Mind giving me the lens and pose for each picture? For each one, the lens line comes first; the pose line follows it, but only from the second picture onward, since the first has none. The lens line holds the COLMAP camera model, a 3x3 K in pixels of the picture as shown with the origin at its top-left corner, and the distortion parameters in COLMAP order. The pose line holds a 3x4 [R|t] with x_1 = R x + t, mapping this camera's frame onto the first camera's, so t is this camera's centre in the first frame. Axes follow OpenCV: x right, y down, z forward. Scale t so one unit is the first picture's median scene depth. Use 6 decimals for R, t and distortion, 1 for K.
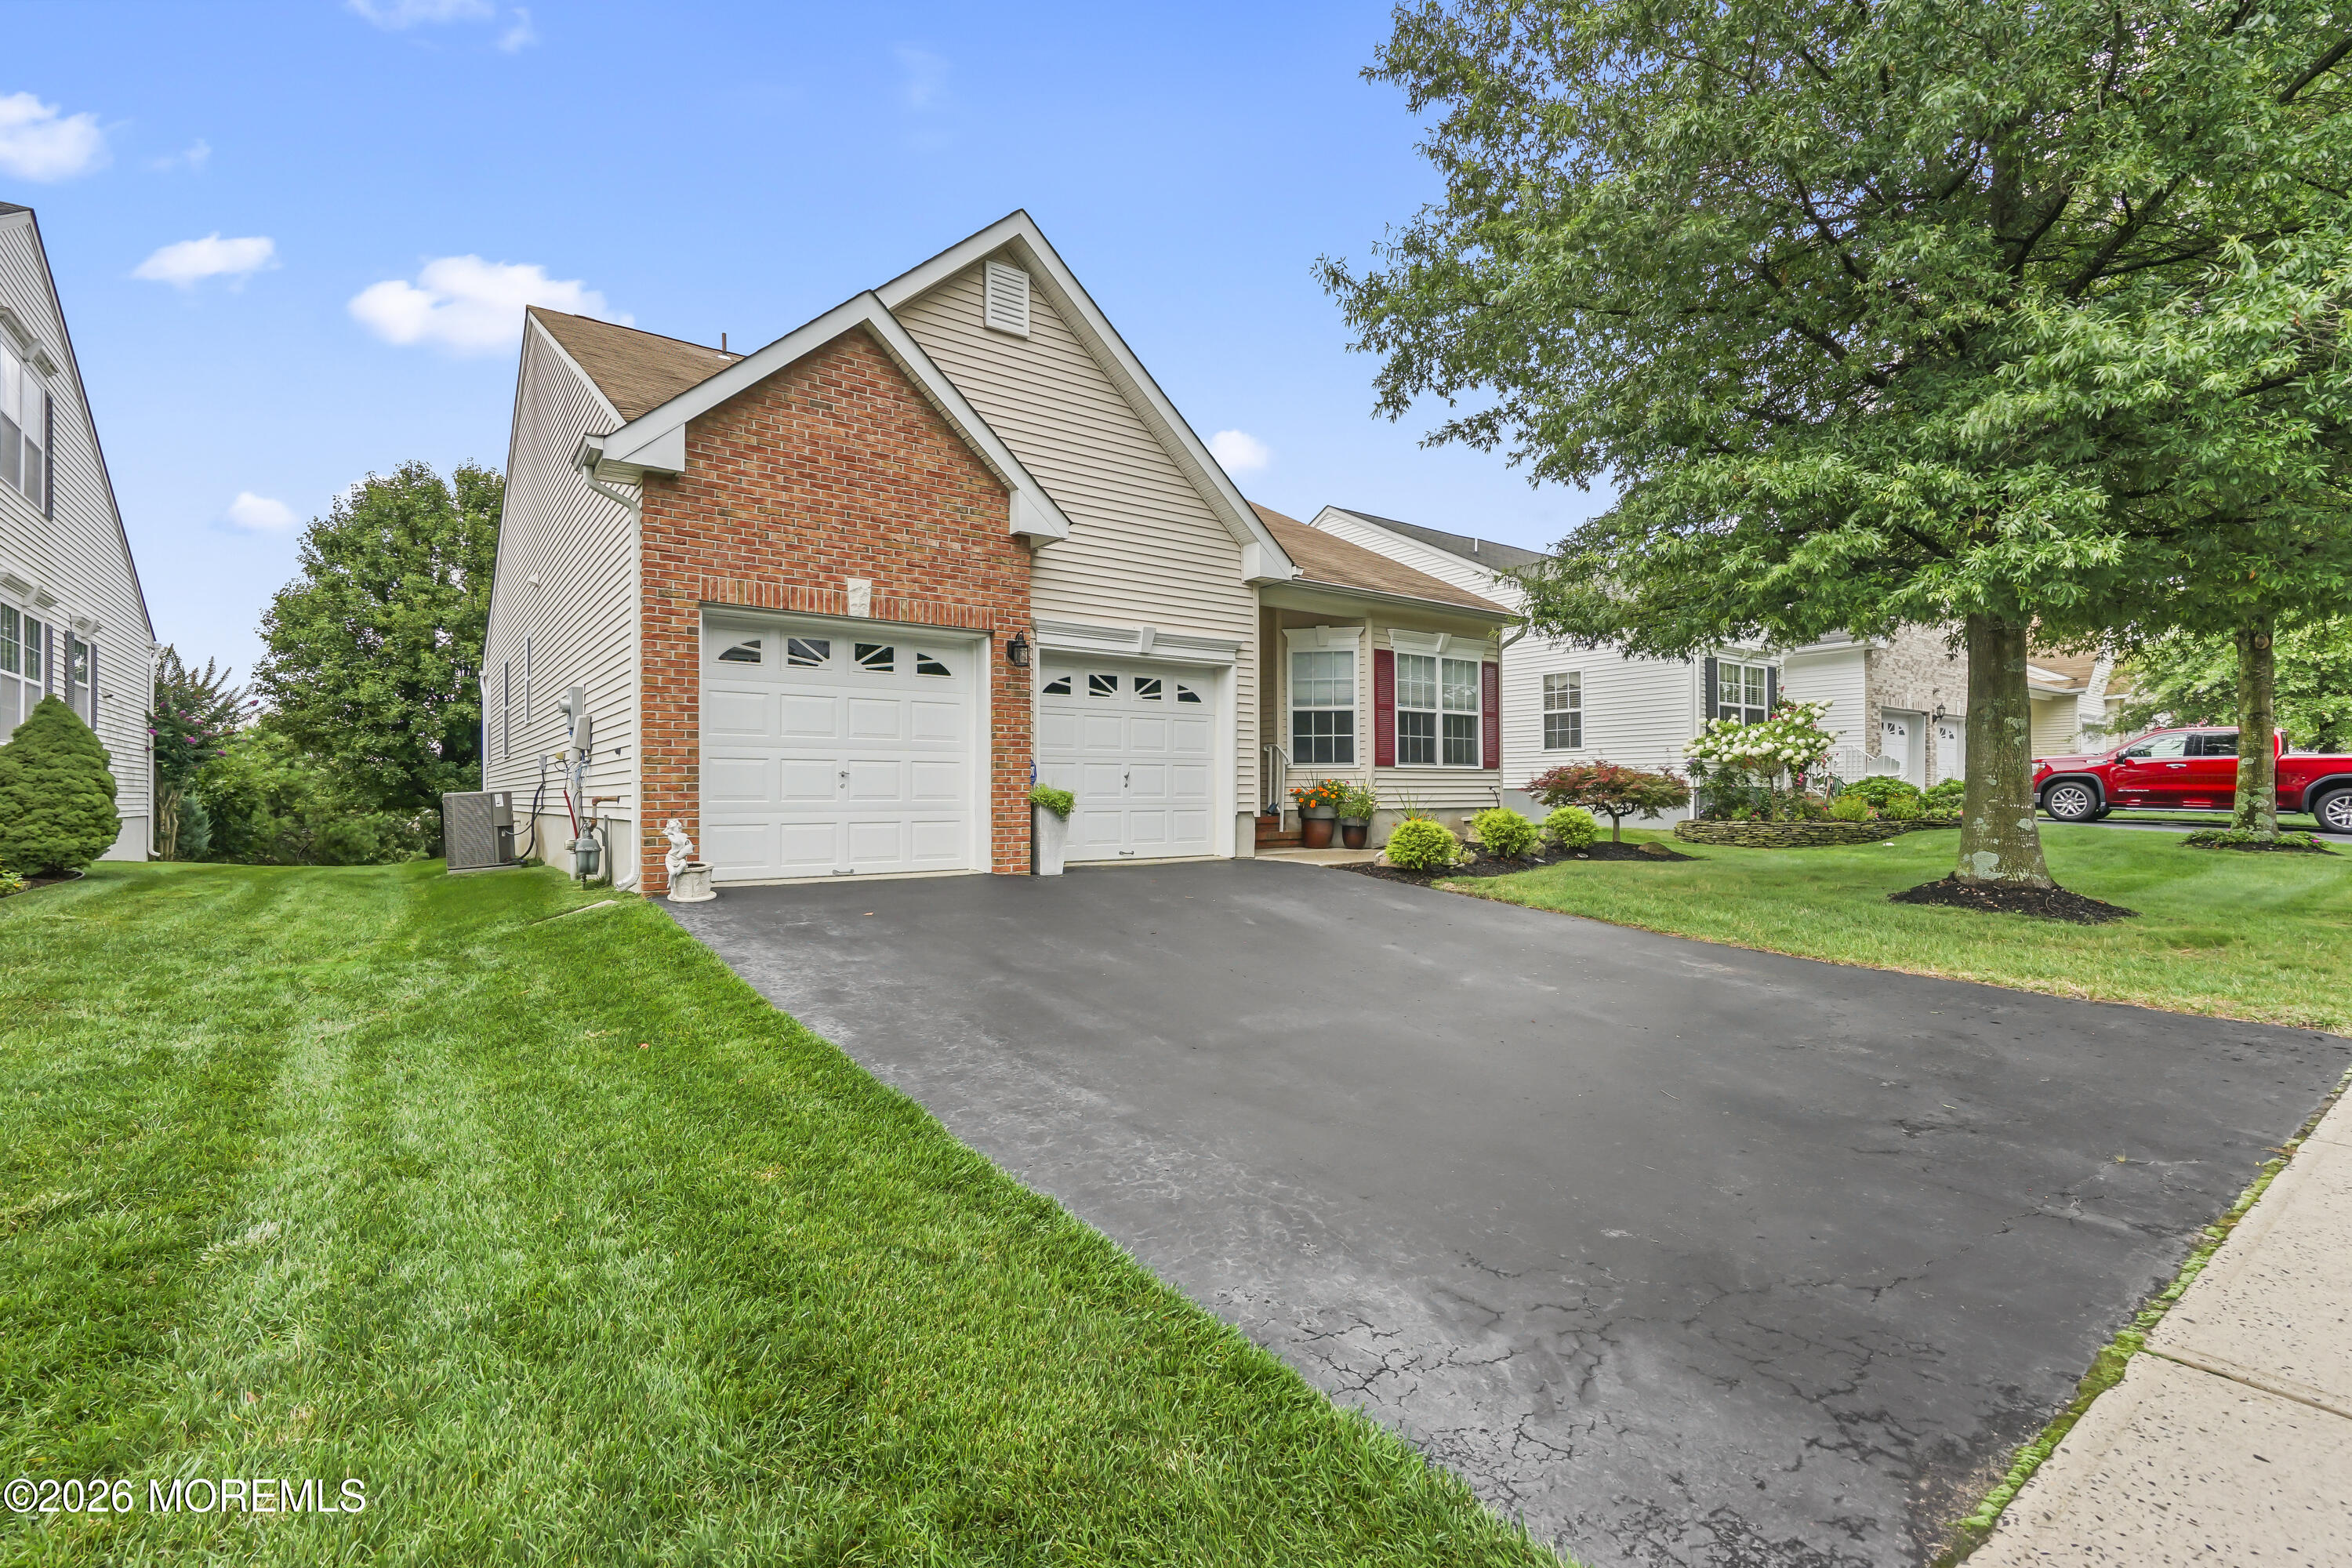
lens RADIAL K [[1065.1, 0, 1173.9], [0, 1065.1, 783.9], [0, 0, 1]] dist [-0.005383, 0.001271]
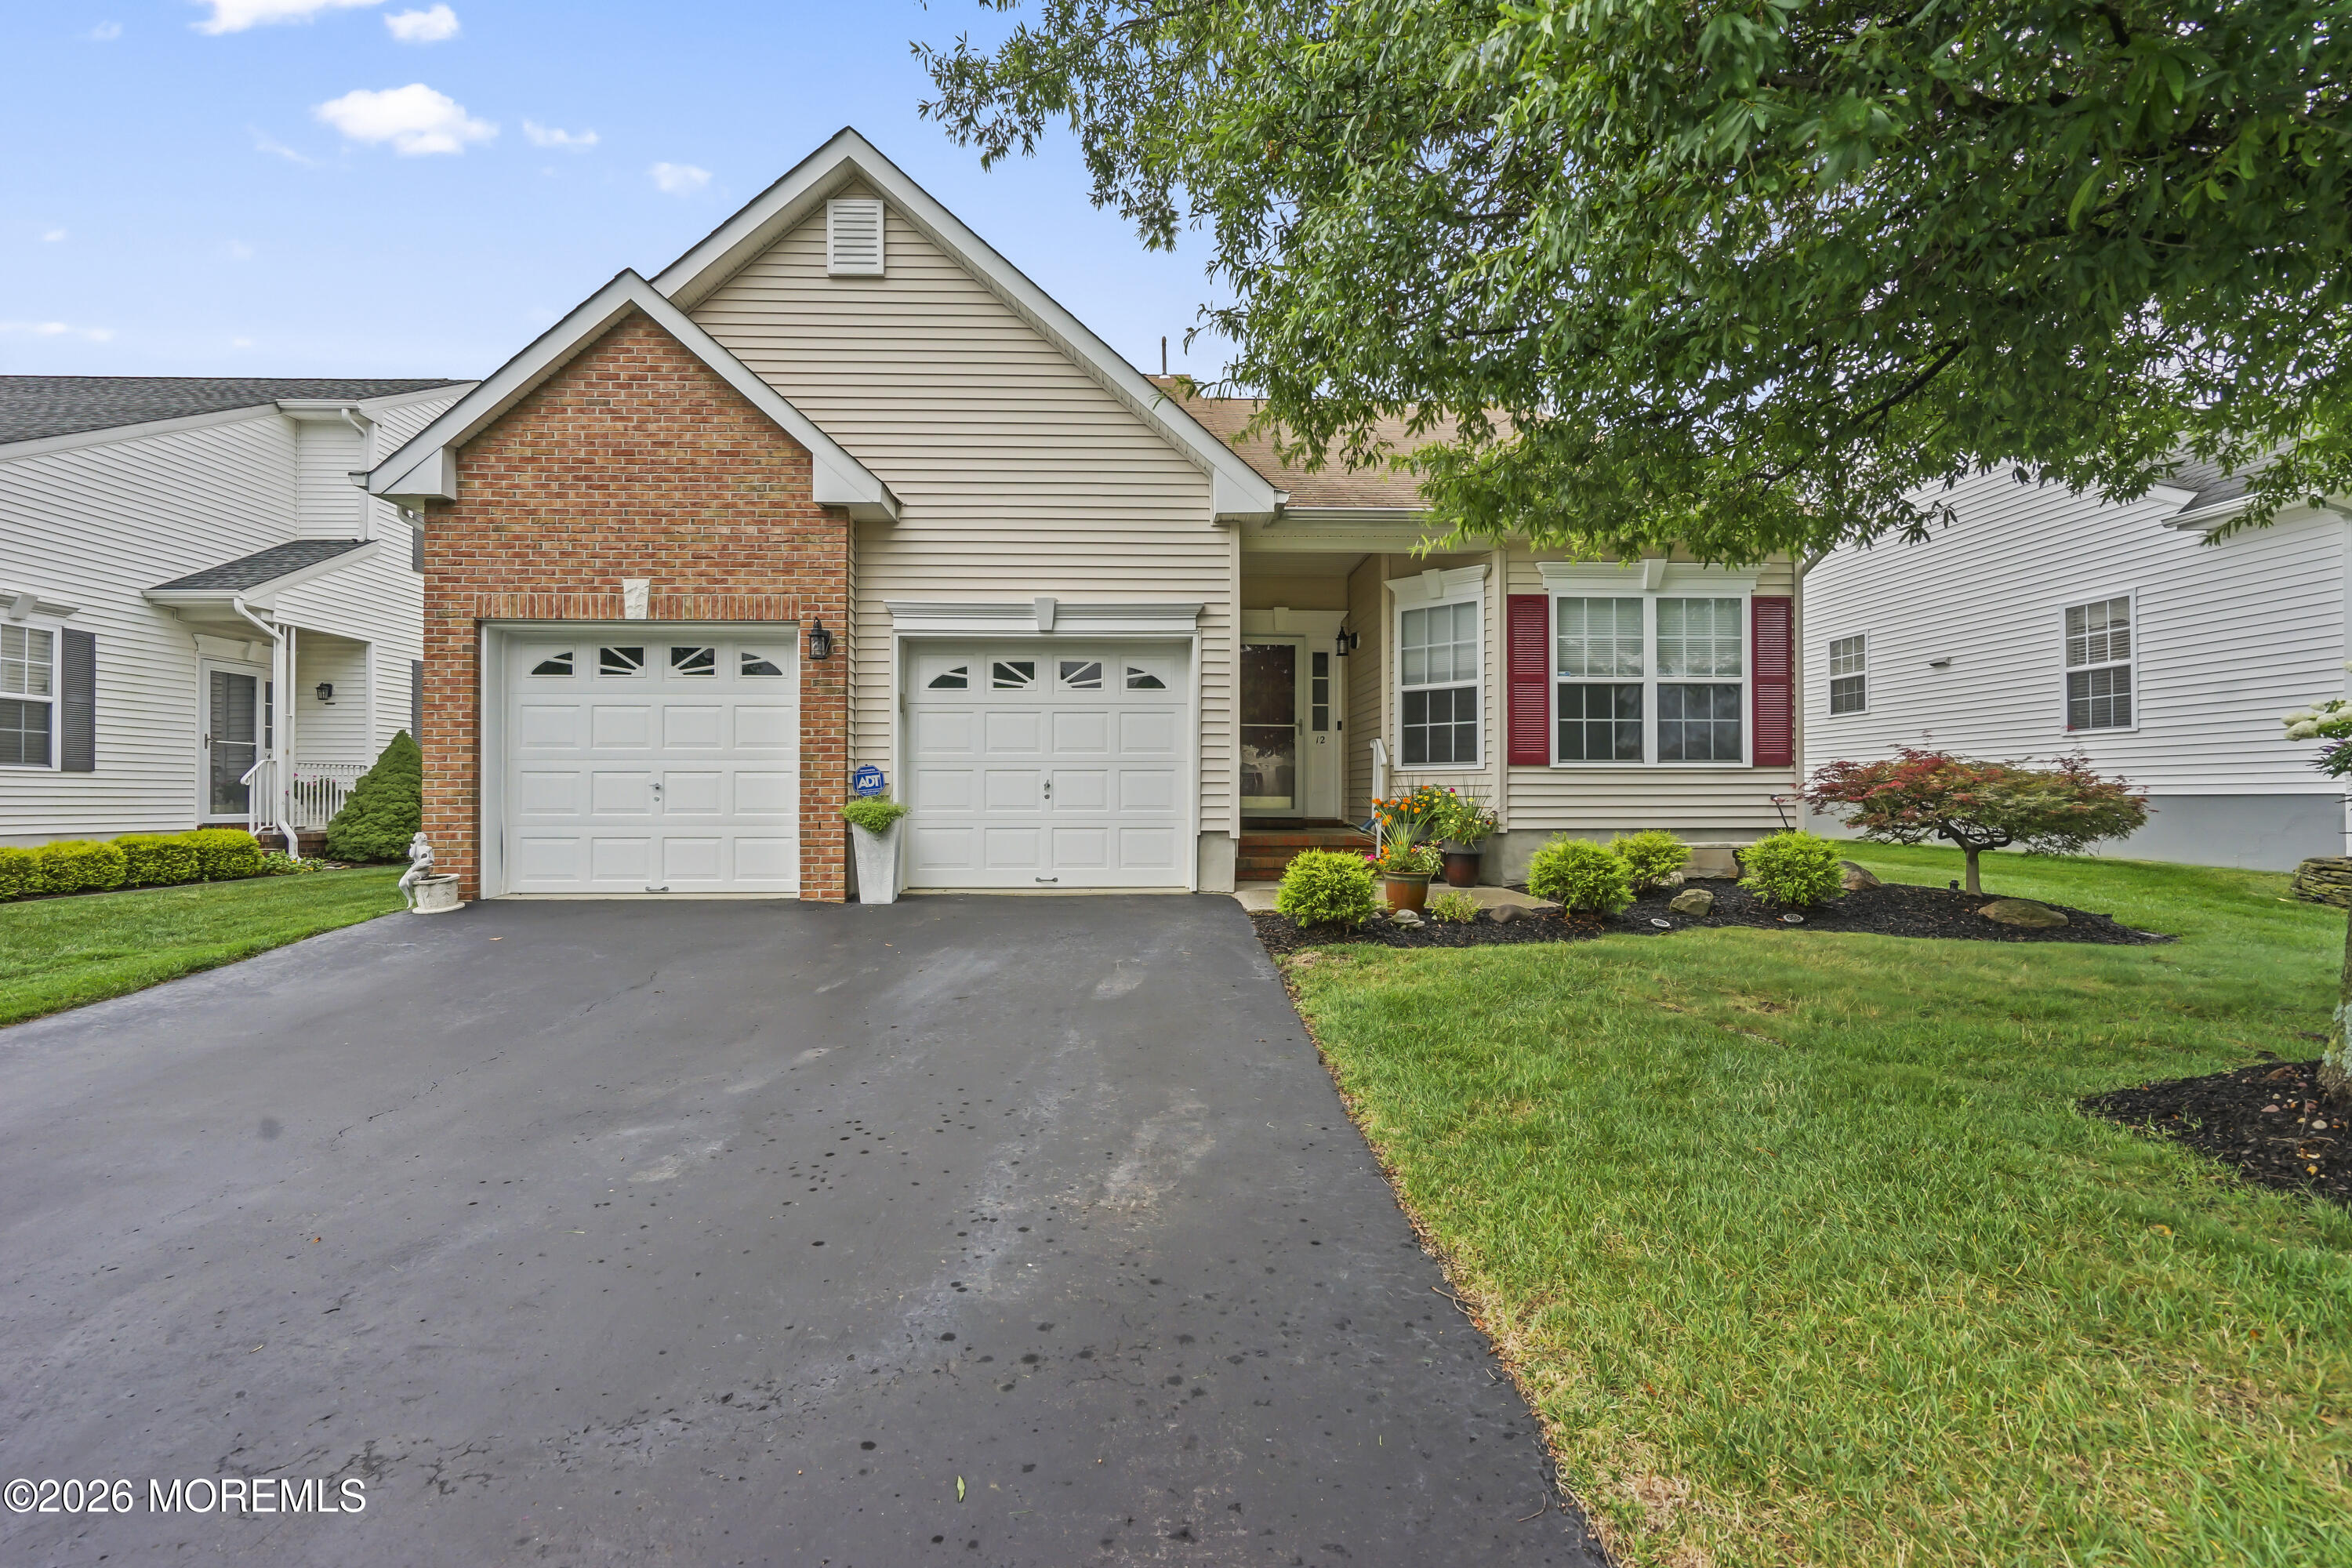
lens RADIAL K [[1065.1, 0, 1170.3], [0, 1065.1, 787.8], [0, 0, 1]] dist [-0.005383, 0.001271]
pose [[0.823884, -0.003356, -0.566748, 0.562970], [0.004528, 0.999990, 0.000660, -0.005788], [0.566740, -0.003110, 0.823891, 0.443020]]
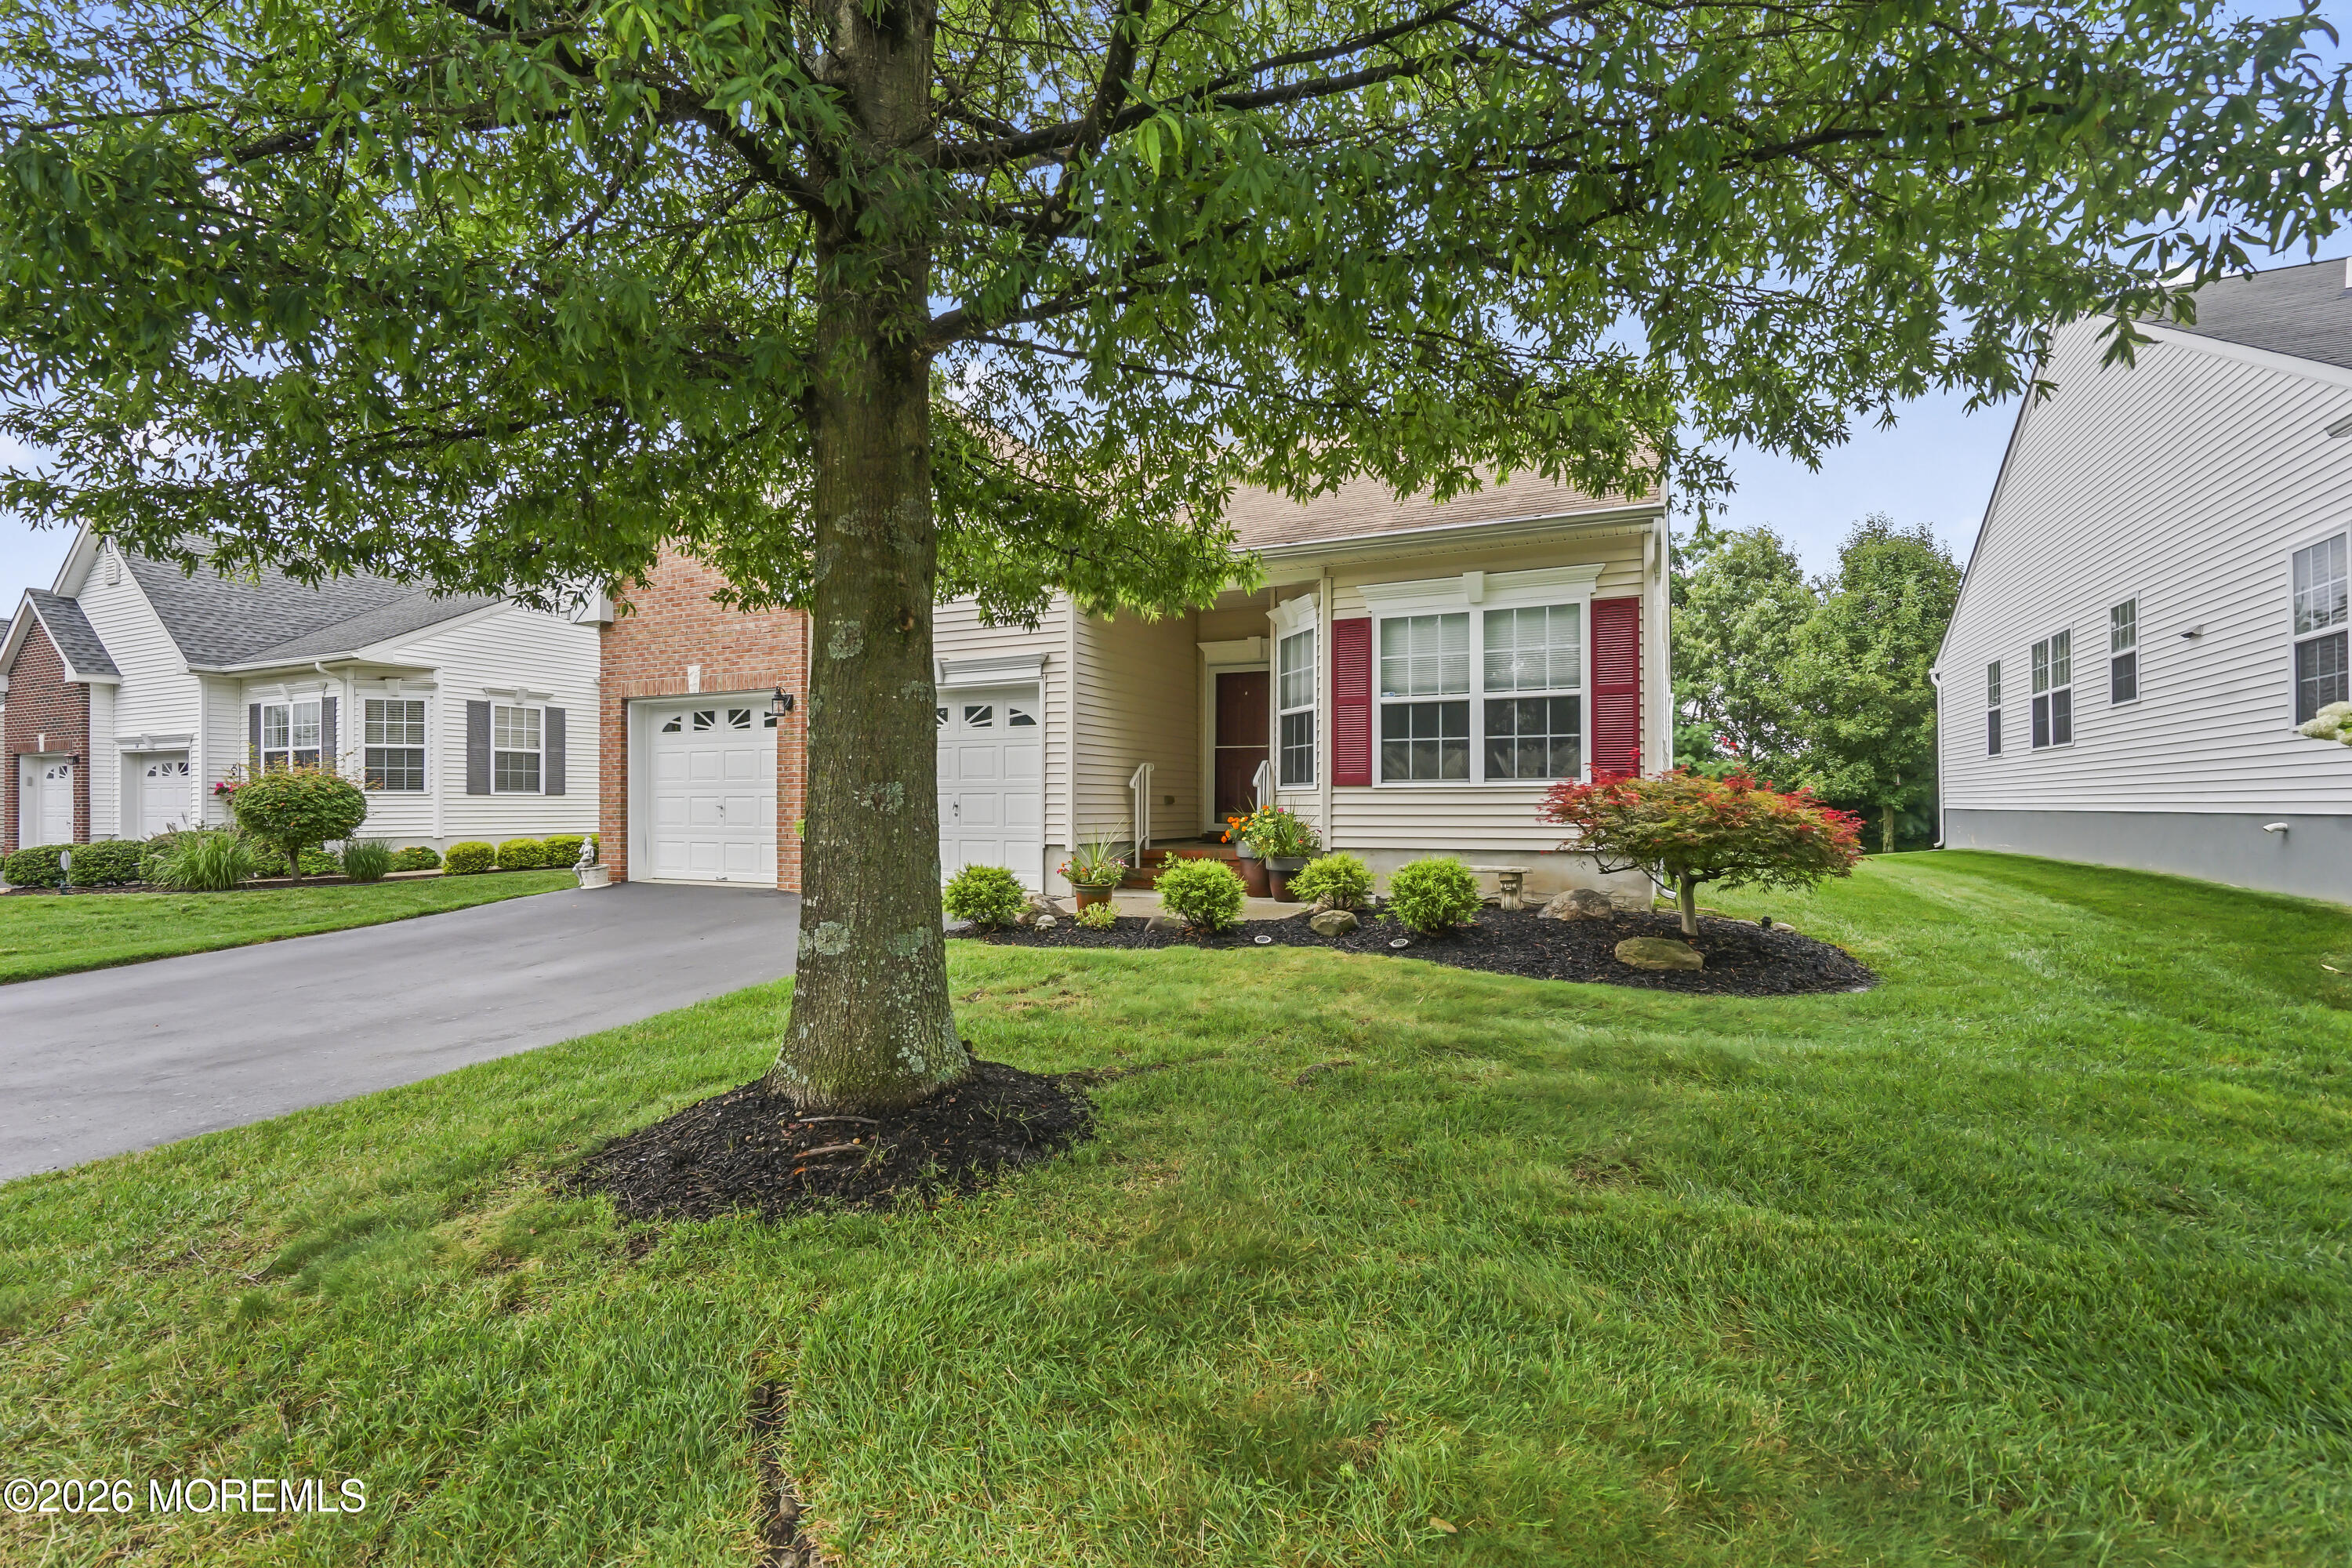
lens RADIAL K [[1065.1, 0, 1166.6], [0, 1065.1, 801.0], [0, 0, 1]] dist [-0.005383, 0.001271]
pose [[0.462577, 0.000496, -0.886579, 1.085020], [0.010599, 0.999925, 0.006089, -0.017655], [0.886516, -0.012213, 0.462537, 0.812607]]
